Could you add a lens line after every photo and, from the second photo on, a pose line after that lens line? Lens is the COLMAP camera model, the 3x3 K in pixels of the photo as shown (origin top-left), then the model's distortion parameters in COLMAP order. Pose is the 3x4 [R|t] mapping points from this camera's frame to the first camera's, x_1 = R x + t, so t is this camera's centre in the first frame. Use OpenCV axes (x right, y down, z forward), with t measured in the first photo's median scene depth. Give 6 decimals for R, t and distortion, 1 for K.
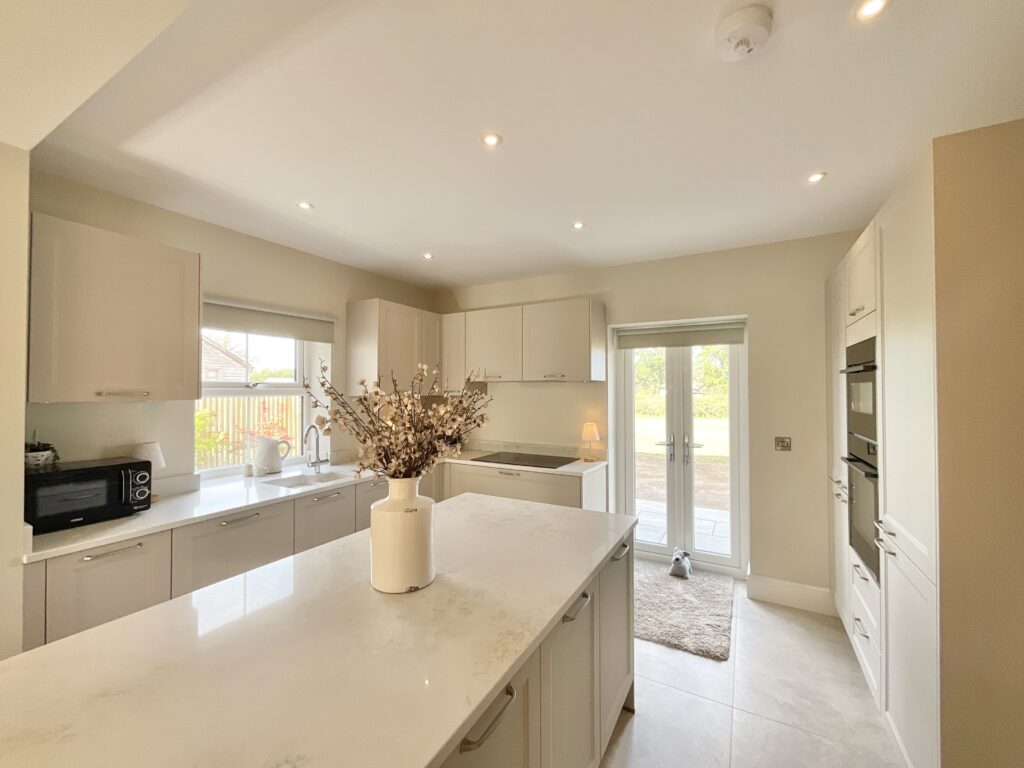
lens RADIAL K [[418.4, 0, 513.8], [0, 418.4, 386.6], [0, 0, 1]] dist [0.007619, 0.000364]
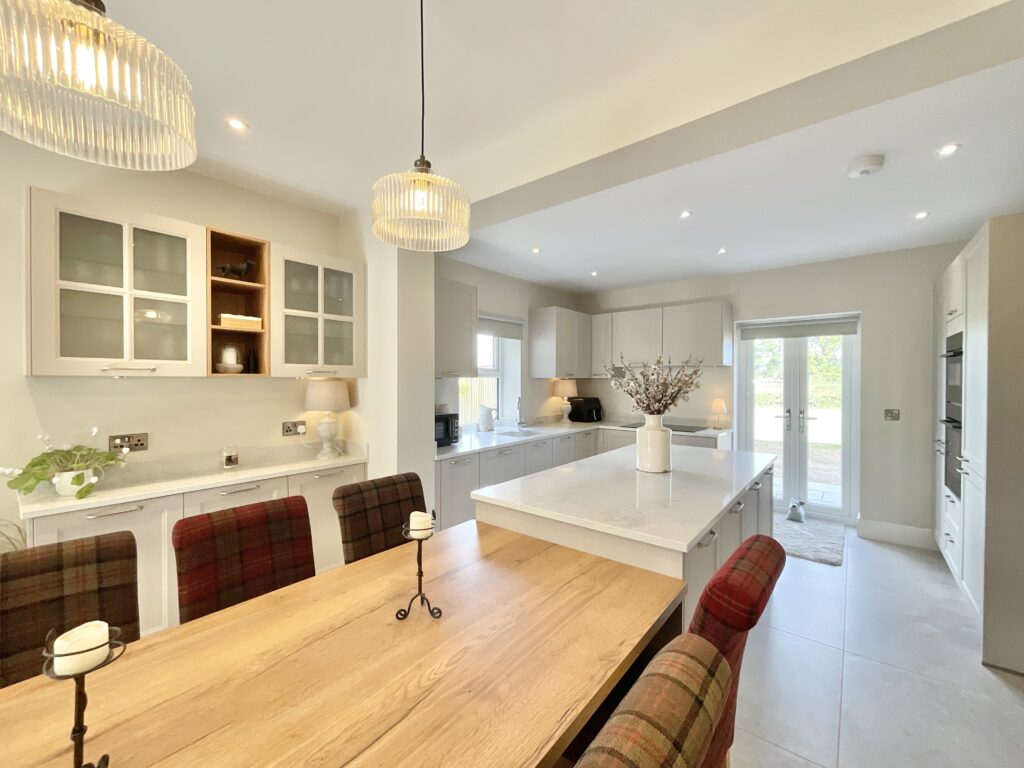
lens RADIAL K [[418.4, 0, 513.8], [0, 418.4, 386.6], [0, 0, 1]] dist [0.007619, 0.000364]
pose [[0.985159, 0.002270, -0.171629, -0.242365], [0.002203, 0.999663, 0.025866, 0.017317], [0.171630, -0.025860, 0.984822, -0.409548]]
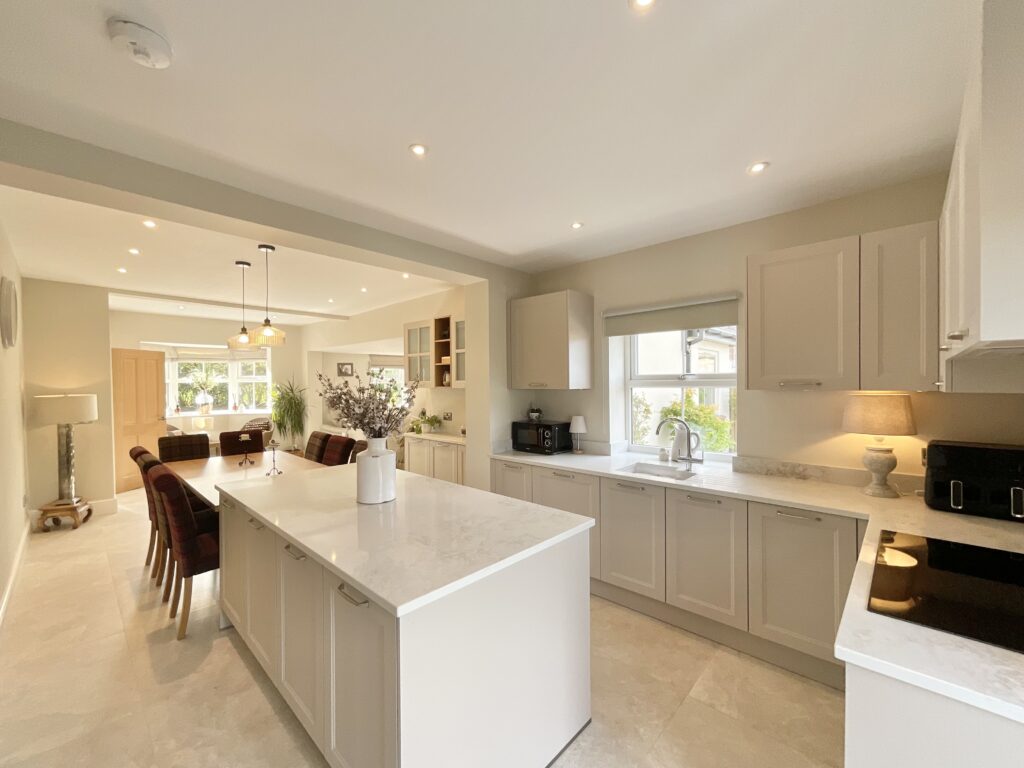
lens RADIAL K [[418.4, 0, 513.8], [0, 418.4, 386.6], [0, 0, 1]] dist [0.007619, 0.000364]
pose [[-0.235413, 0.010762, -0.971836, 0.526599], [0.015167, 0.999858, 0.007398, 0.006283], [0.971777, -0.012998, -0.235543, 0.841471]]
